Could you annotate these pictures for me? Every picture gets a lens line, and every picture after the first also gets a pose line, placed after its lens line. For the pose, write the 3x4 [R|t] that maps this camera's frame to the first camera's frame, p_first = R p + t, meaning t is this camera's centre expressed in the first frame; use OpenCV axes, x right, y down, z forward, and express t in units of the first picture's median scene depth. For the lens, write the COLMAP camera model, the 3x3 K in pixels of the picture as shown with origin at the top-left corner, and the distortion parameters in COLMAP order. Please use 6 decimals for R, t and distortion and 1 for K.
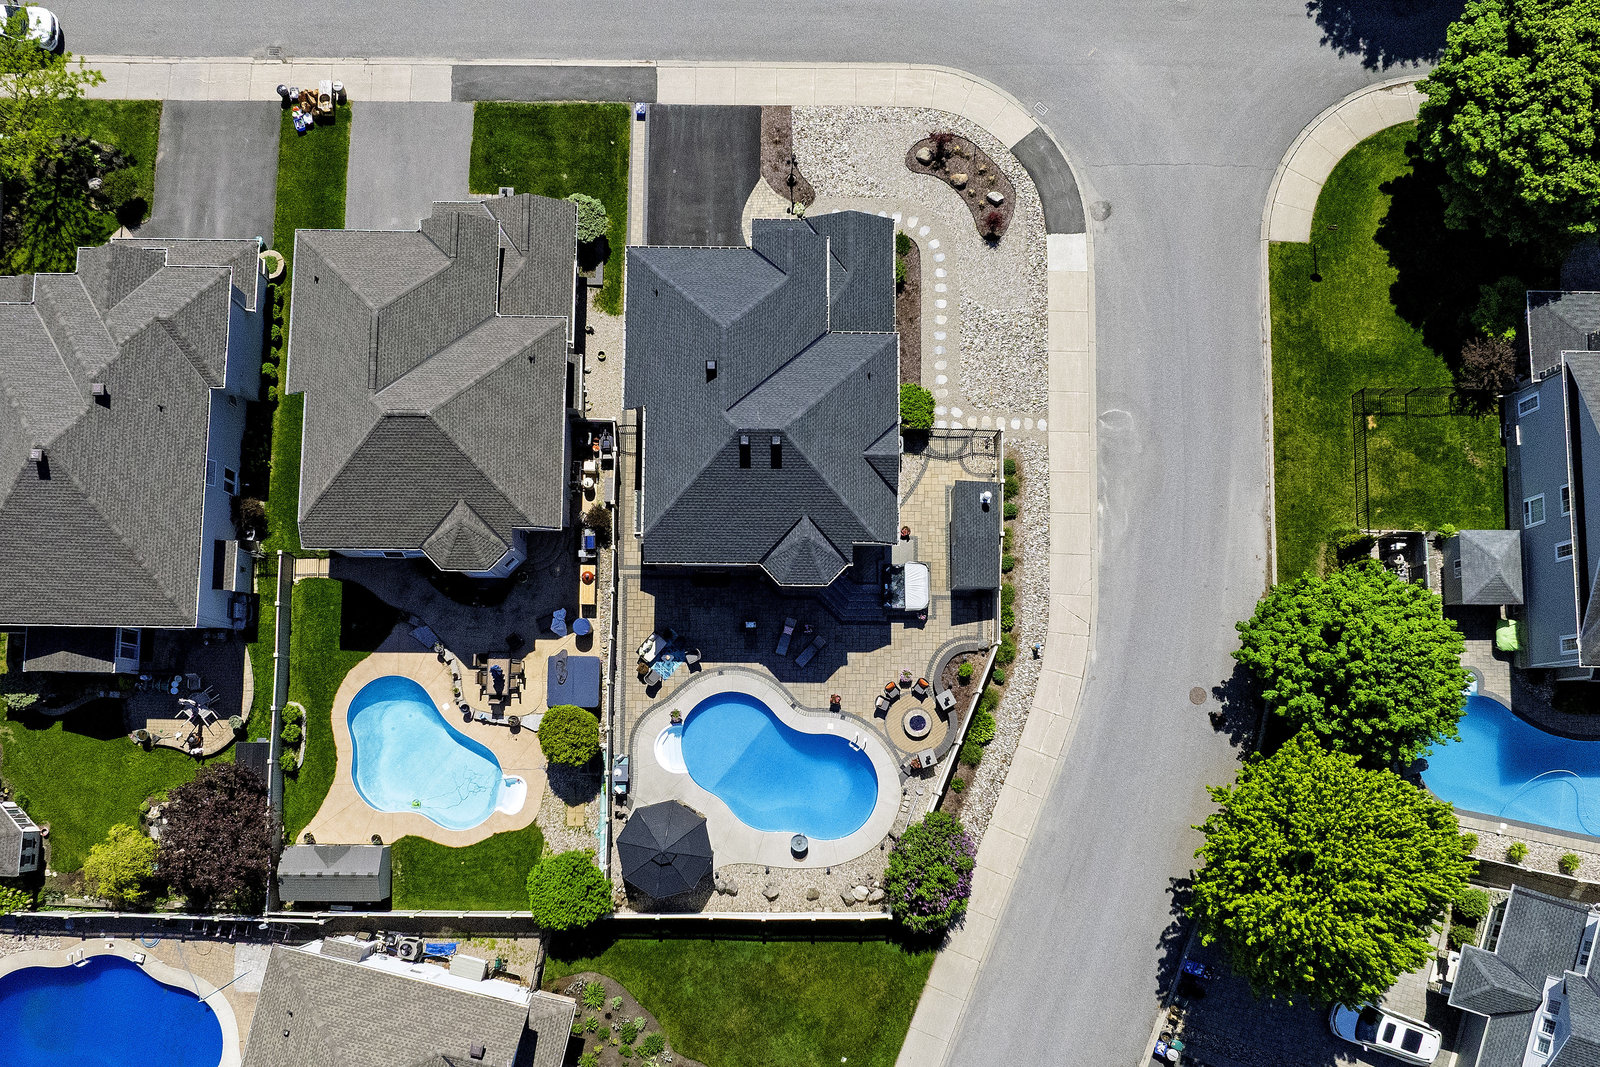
lens RADIAL K [[1465.1, 0, 777.0], [0, 1465.1, 584.7], [0, 0, 1]] dist [-0.022048, 0.000000]
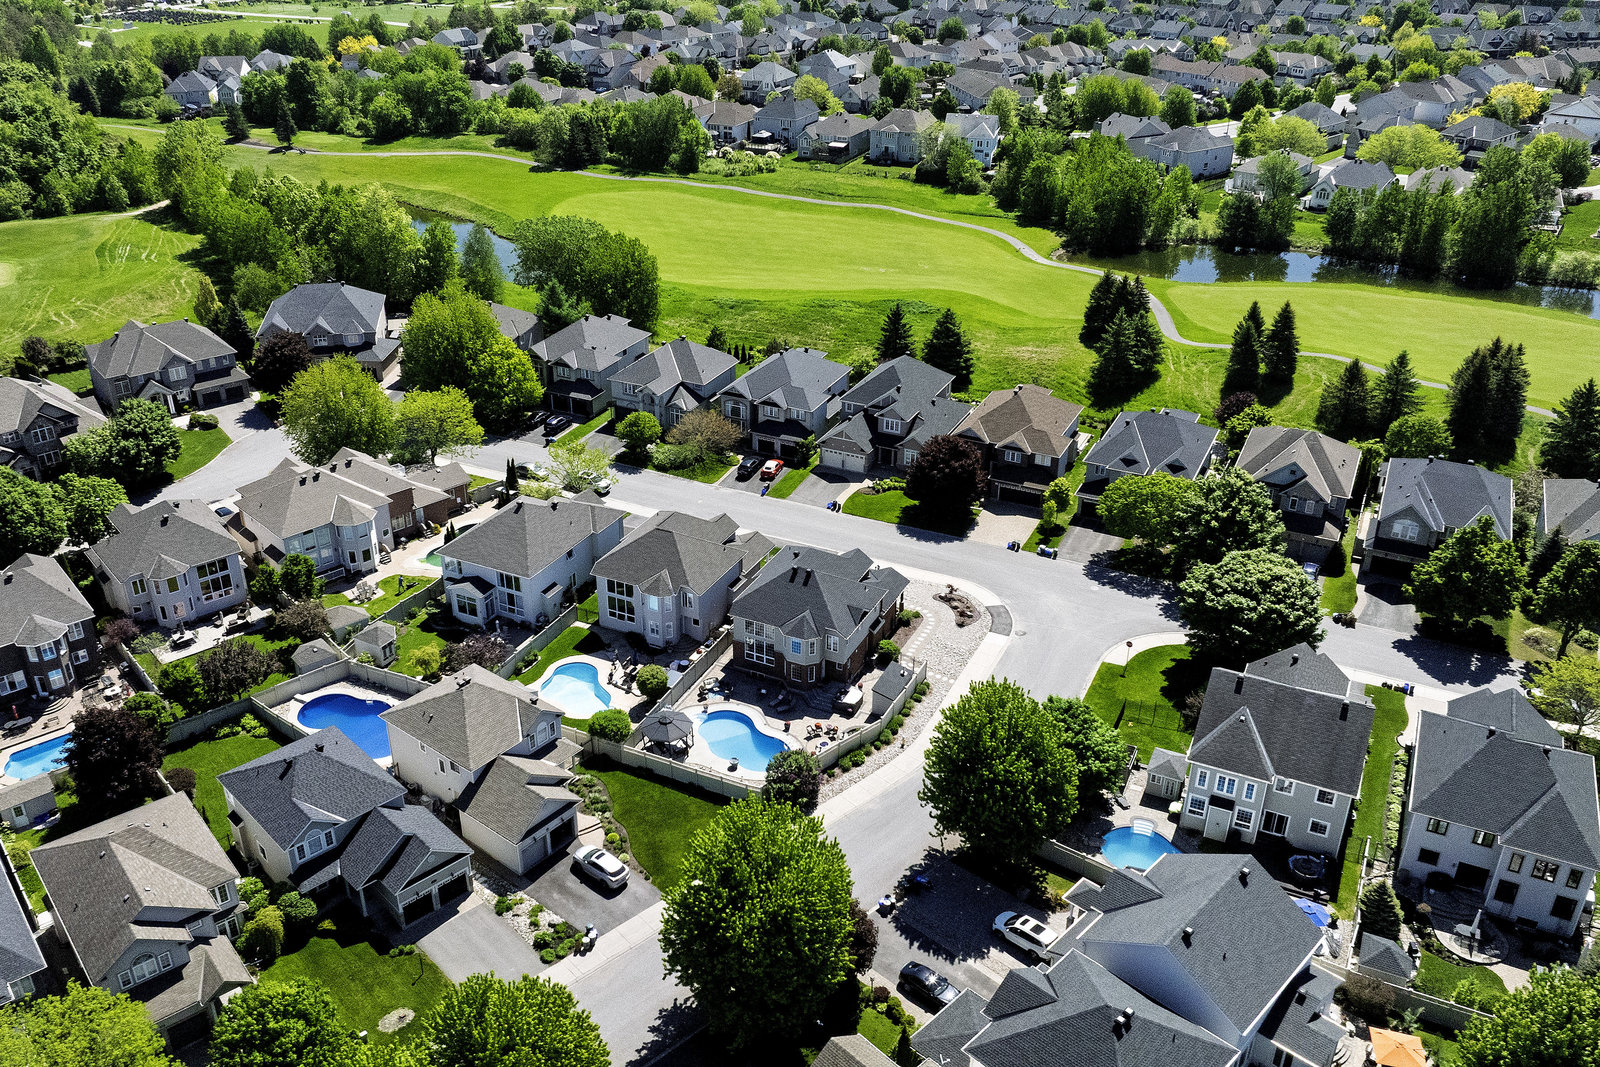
lens RADIAL K [[1323.3, 0, 762.5], [0, 1323.3, 548.6], [0, 0, 1]] dist [-0.023713, 0.000267]
pose [[0.897414, 0.198557, -0.393983, 0.610490], [-0.436959, 0.523363, -0.731545, 1.169539], [0.060942, 0.828654, 0.556434, -0.091547]]
